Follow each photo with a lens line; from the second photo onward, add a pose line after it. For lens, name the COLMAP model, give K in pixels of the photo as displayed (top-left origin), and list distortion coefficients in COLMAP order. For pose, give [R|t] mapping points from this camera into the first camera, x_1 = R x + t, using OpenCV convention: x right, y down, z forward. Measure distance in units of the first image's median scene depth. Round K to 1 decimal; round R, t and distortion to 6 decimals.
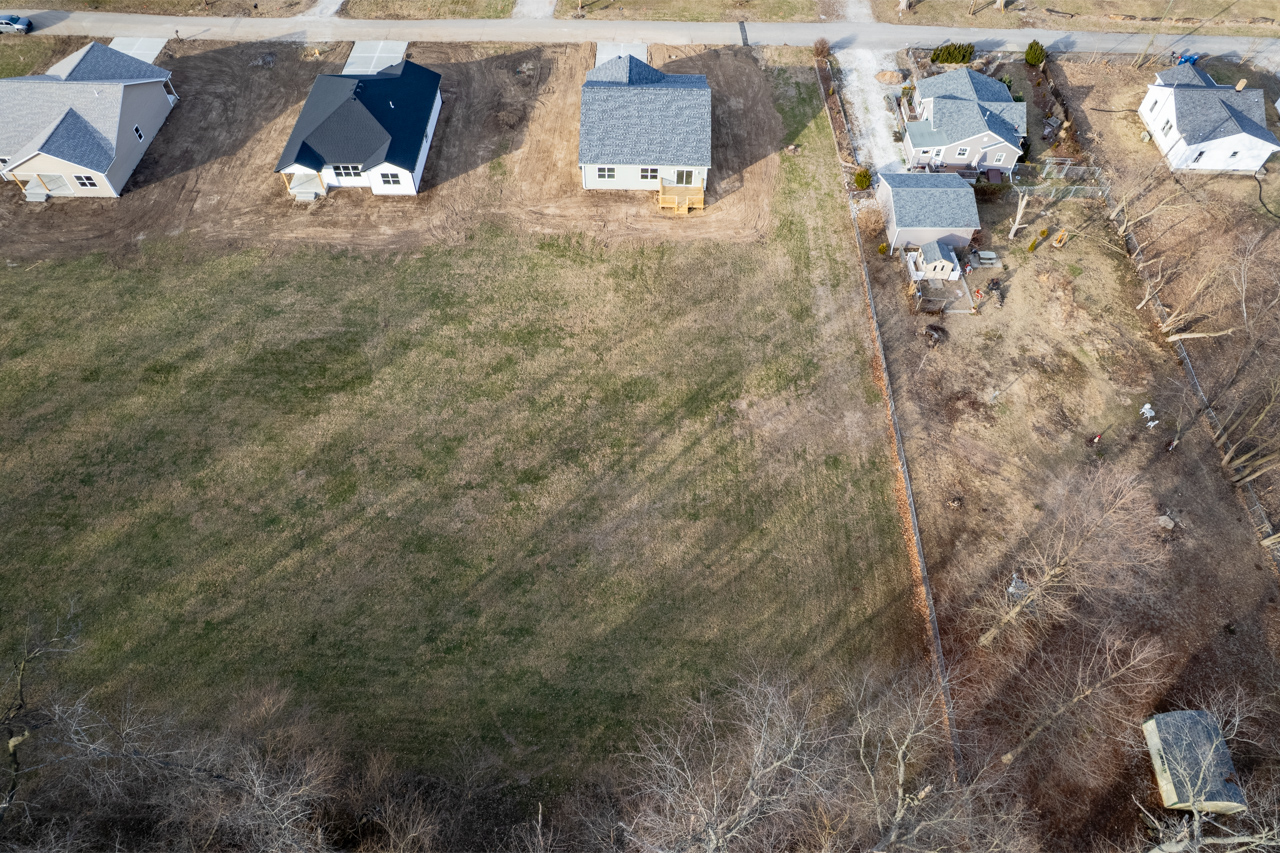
lens RADIAL K [[822.4, 0, 642.2], [0, 822.4, 428.2], [0, 0, 1]] dist [-0.076284, 0.068835]
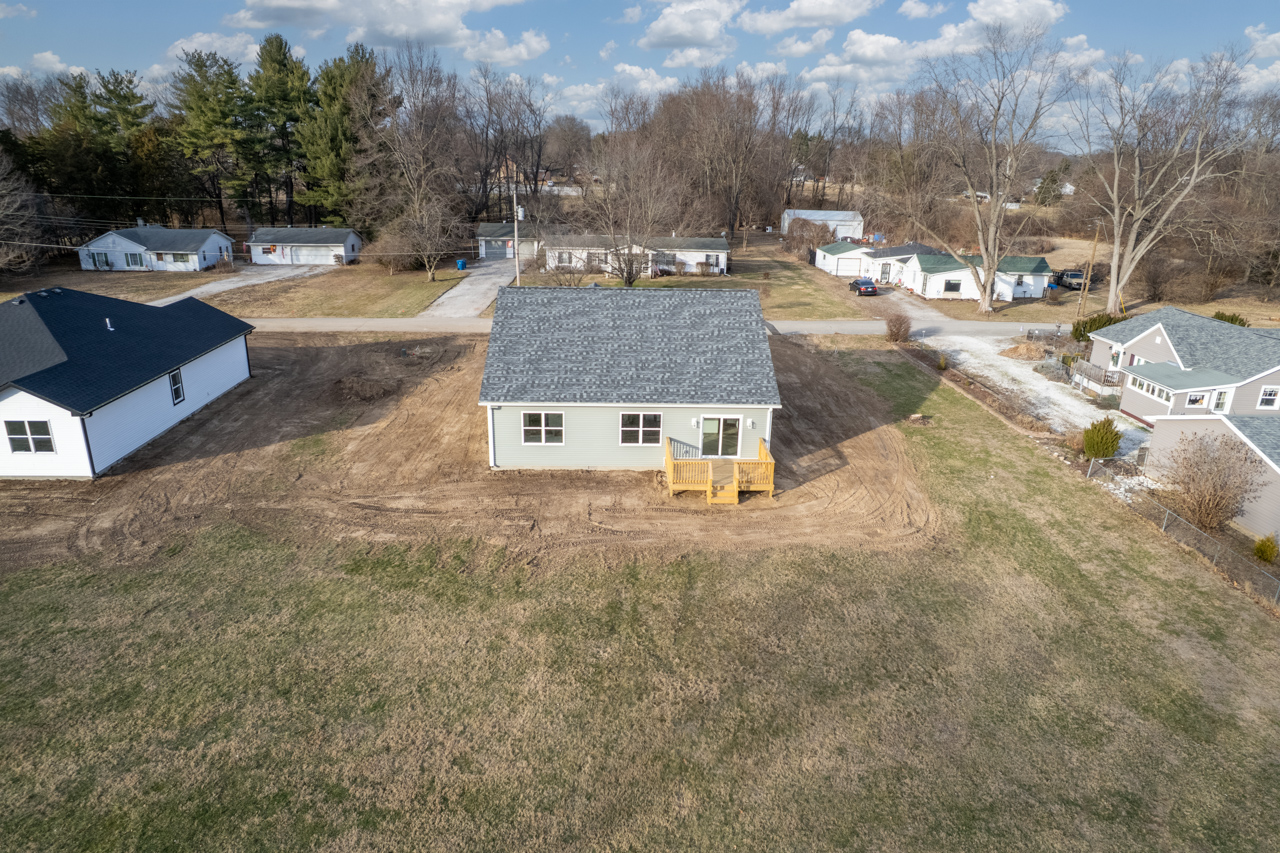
lens RADIAL K [[822.4, 0, 642.2], [0, 822.4, 428.2], [0, 0, 1]] dist [-0.076284, 0.068835]
pose [[0.998675, -0.007910, 0.050848, -0.013723], [0.035690, 0.818297, -0.573686, -0.060582], [-0.037071, 0.574741, 0.817496, 0.662884]]
